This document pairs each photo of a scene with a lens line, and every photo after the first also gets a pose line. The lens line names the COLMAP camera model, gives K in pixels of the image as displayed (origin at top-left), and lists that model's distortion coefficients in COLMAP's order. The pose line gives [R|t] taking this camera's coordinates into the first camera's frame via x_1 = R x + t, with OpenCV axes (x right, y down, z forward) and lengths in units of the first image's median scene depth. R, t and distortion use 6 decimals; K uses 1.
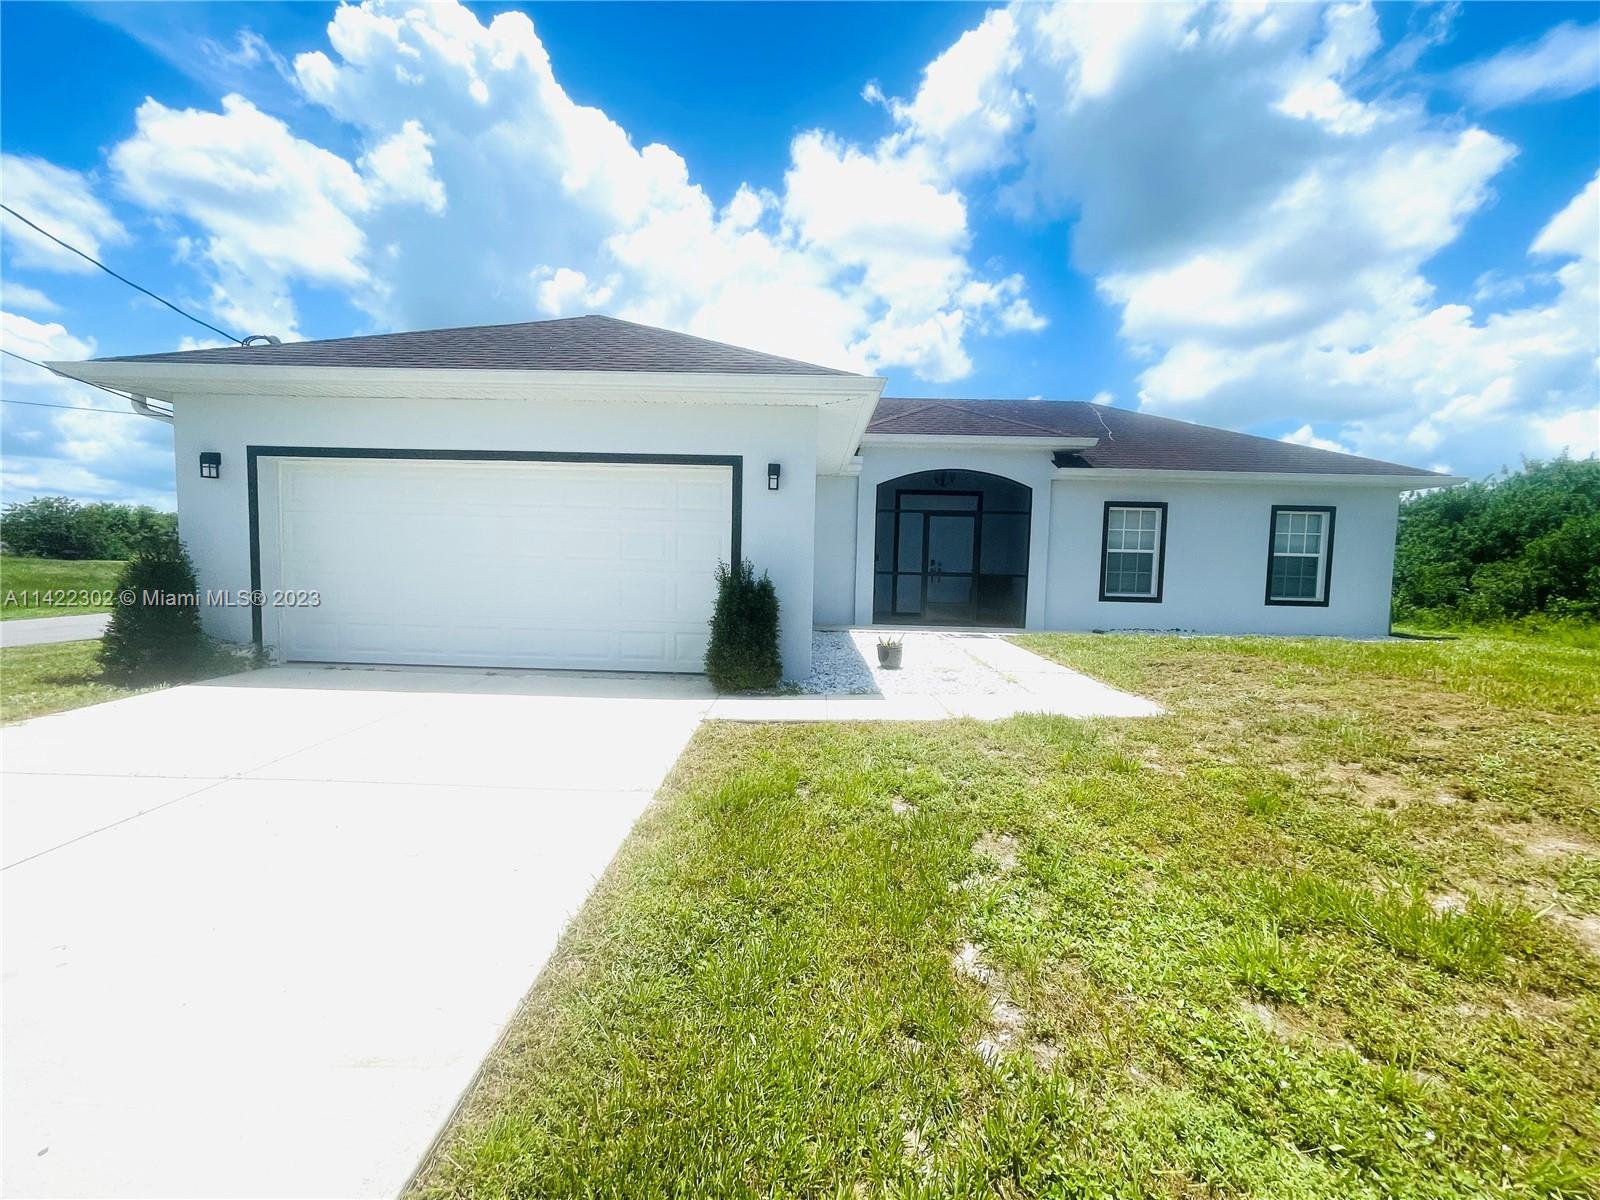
lens RADIAL K [[647.5, 0, 794.6], [0, 647.5, 602.7], [0, 0, 1]] dist [-0.003820, 0.000925]
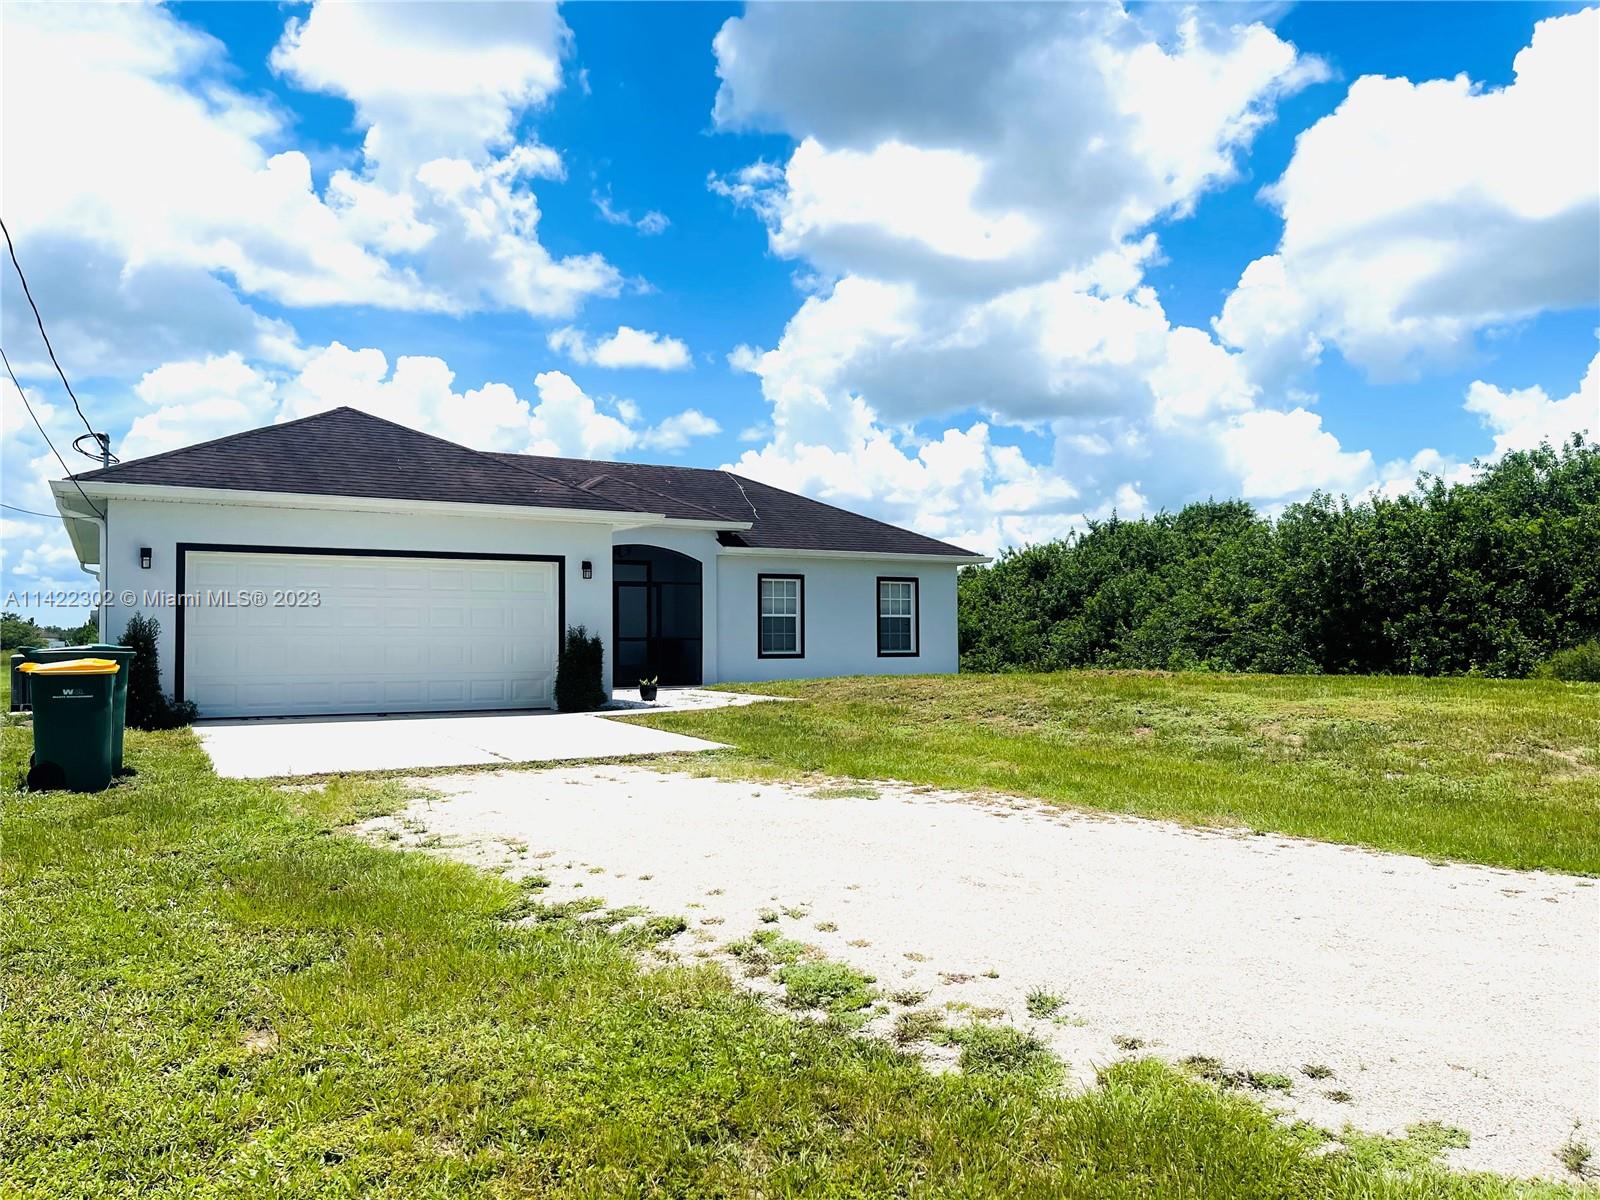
lens RADIAL K [[1198.9, 0, 802.5], [0, 1198.9, 601.6], [0, 0, 1]] dist [0.002349, 0.000318]
pose [[0.858219, -0.010381, 0.513178, -0.568248], [0.058561, 0.995247, -0.077802, 0.068193], [-0.509931, 0.096823, 0.854749, -0.896078]]
